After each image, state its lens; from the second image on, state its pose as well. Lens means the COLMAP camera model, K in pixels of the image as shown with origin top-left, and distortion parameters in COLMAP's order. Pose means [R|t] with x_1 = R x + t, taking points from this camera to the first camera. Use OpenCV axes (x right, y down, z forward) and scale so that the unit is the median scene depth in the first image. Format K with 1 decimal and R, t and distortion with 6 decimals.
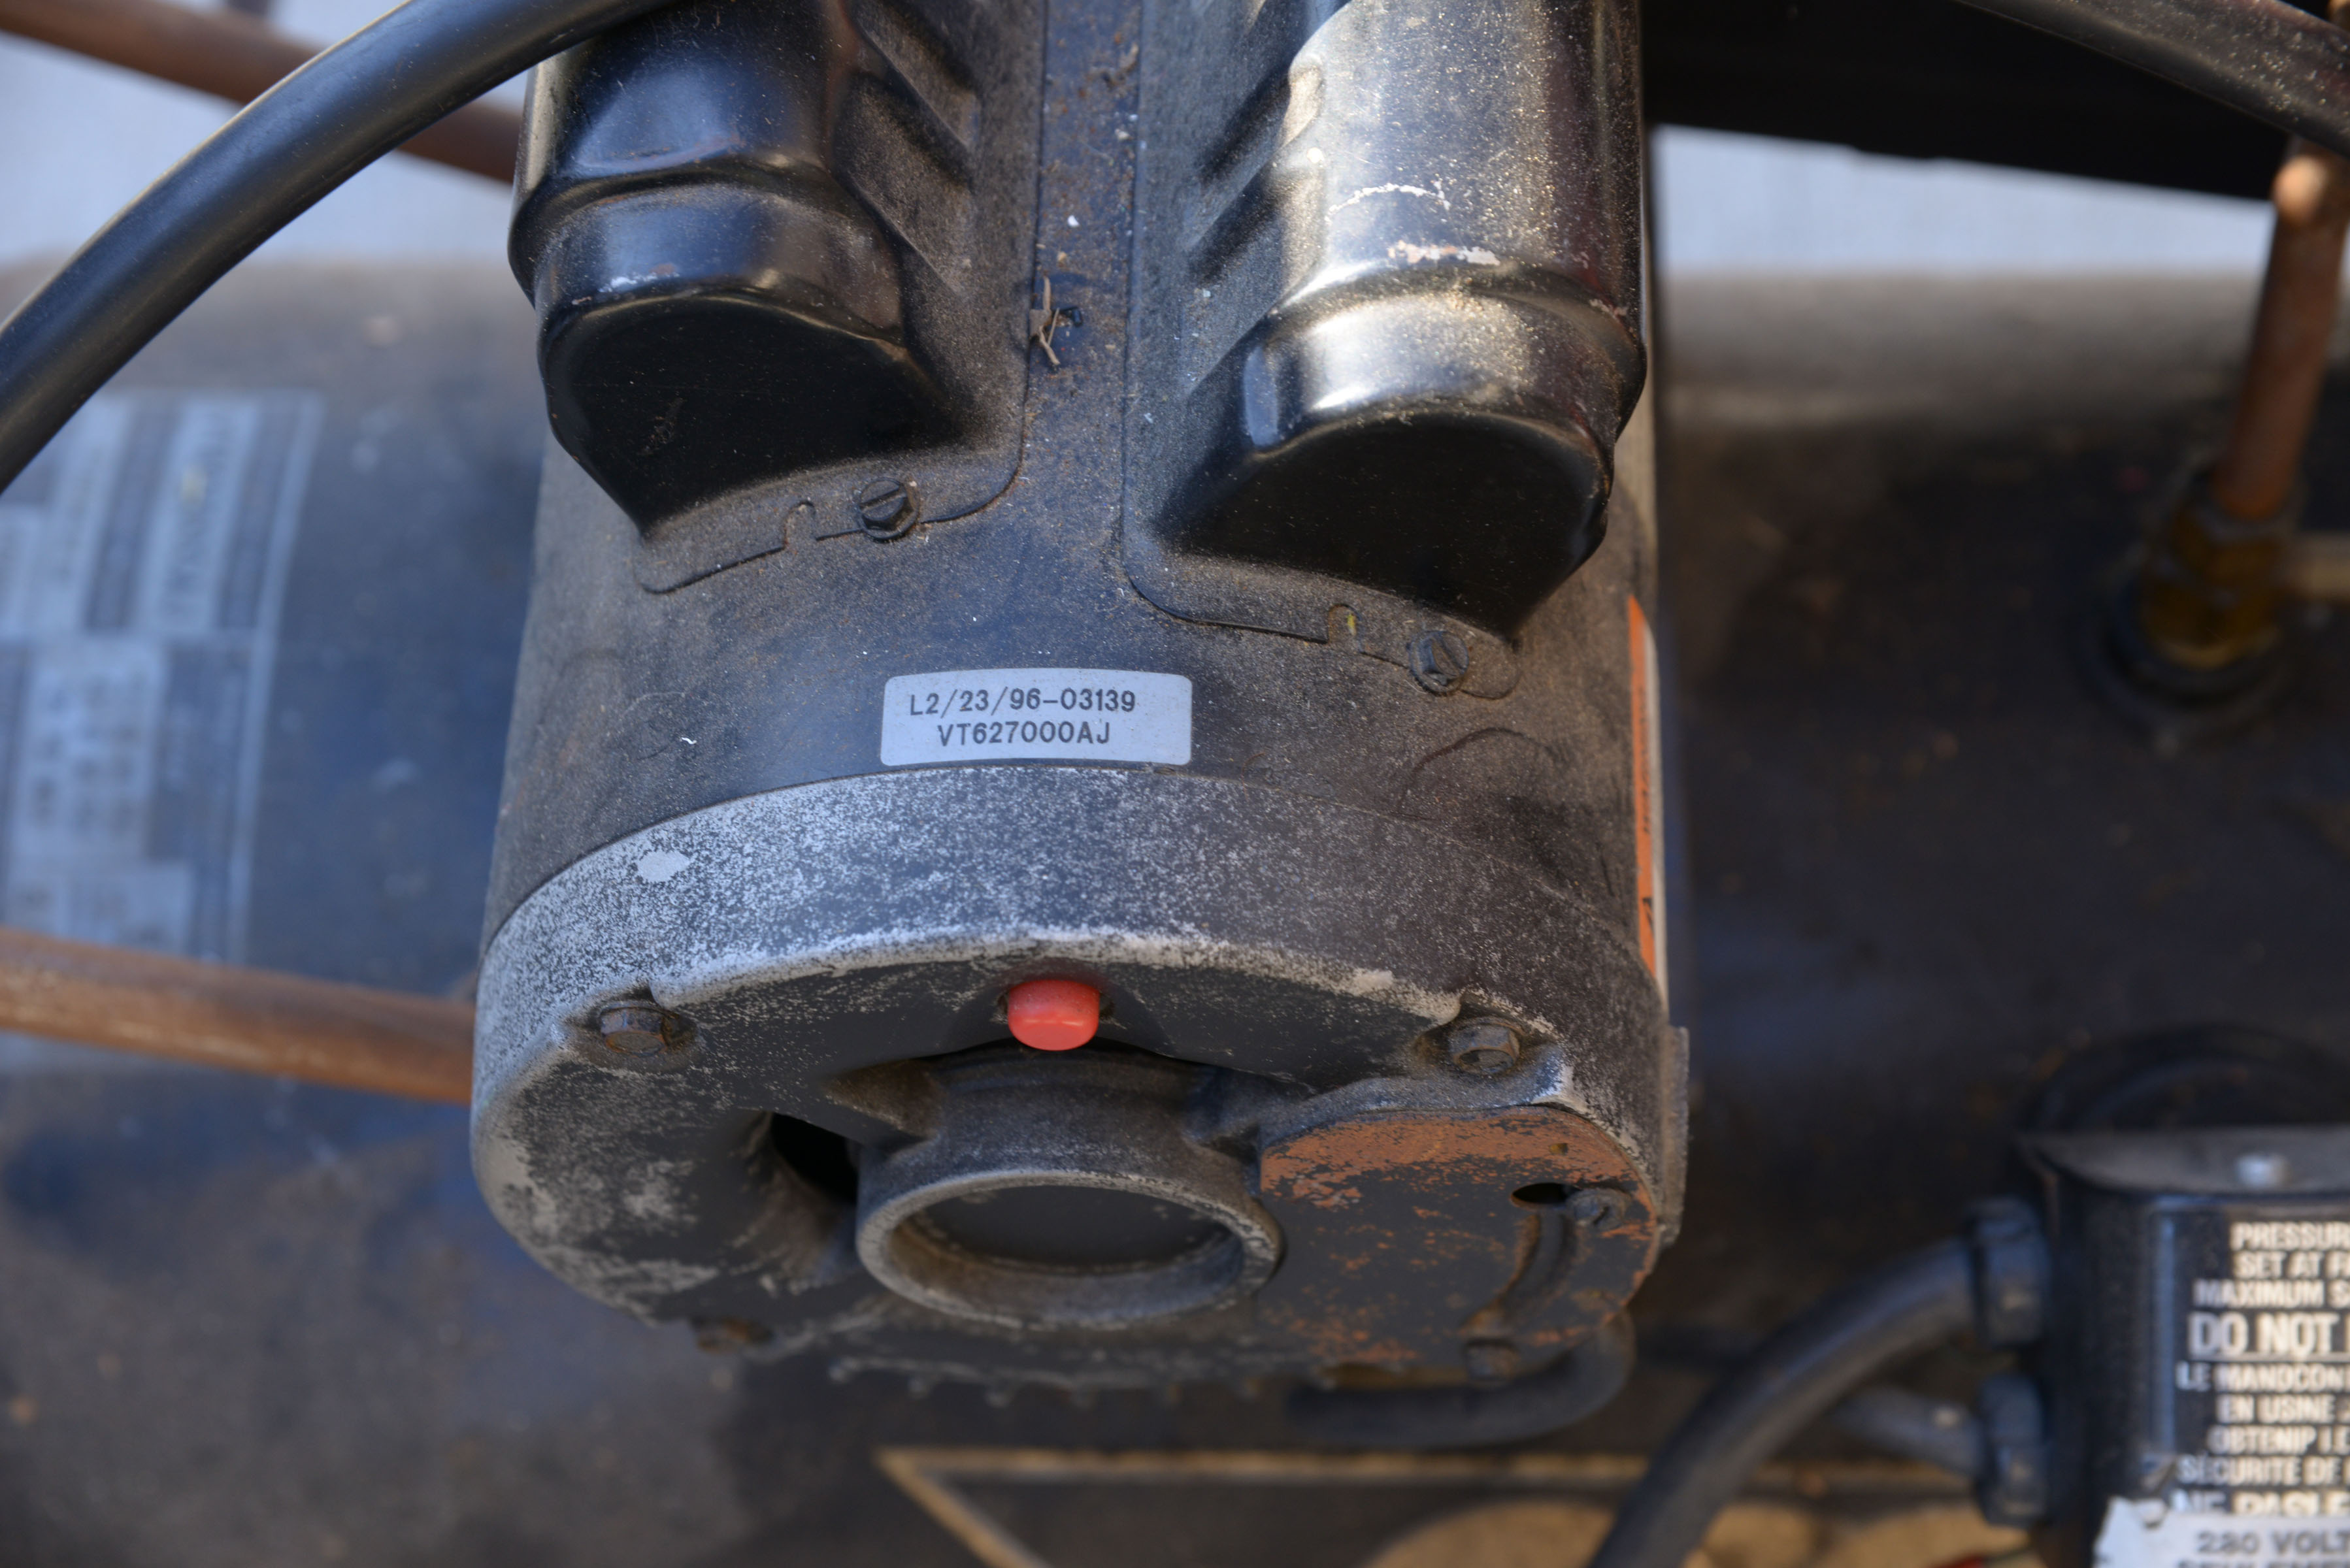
lens RADIAL K [[3794.8, 0, 1165.7], [0, 3794.8, 771.6], [0, 0, 1]] dist [0.088800, 0.000000]
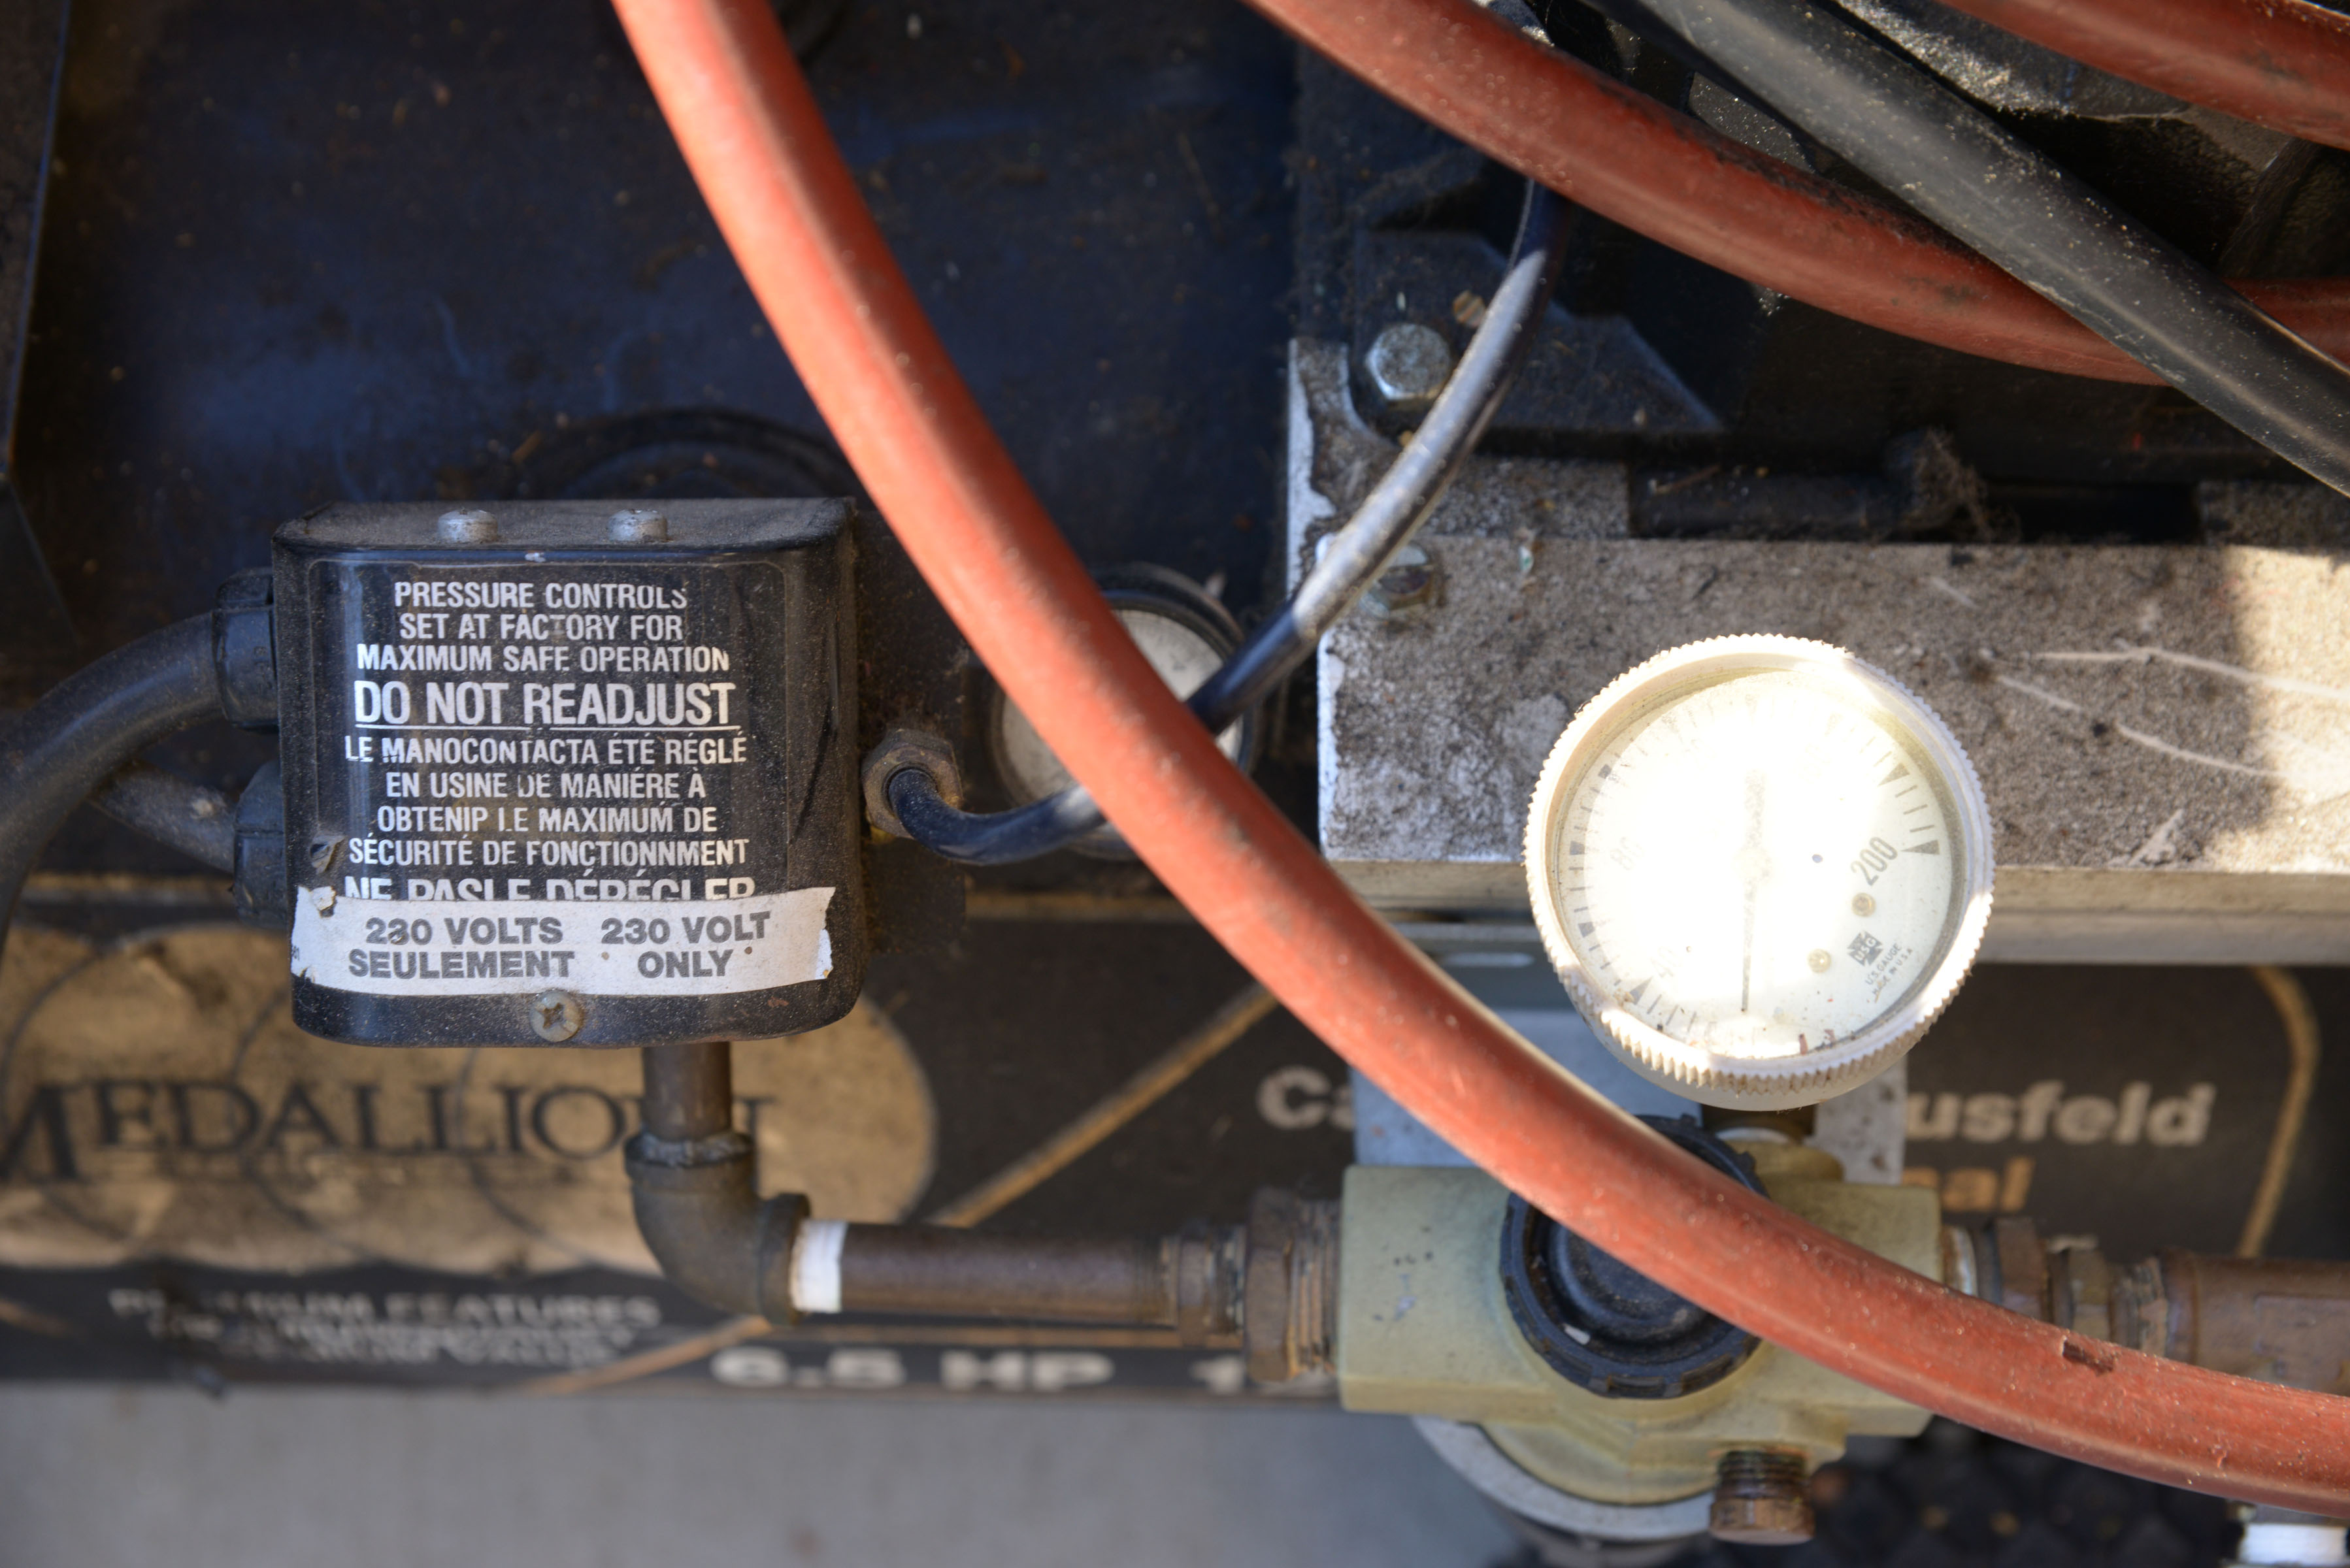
lens RADIAL K [[3794.8, 0, 1163.8], [0, 3794.8, 706.8], [0, 0, 1]] dist [0.088800, 0.000000]
pose [[0.997371, 0.009891, 0.071792, 0.394028], [-0.017273, 0.994537, 0.102943, 0.052595], [-0.070382, -0.103913, 0.992093, 0.098762]]
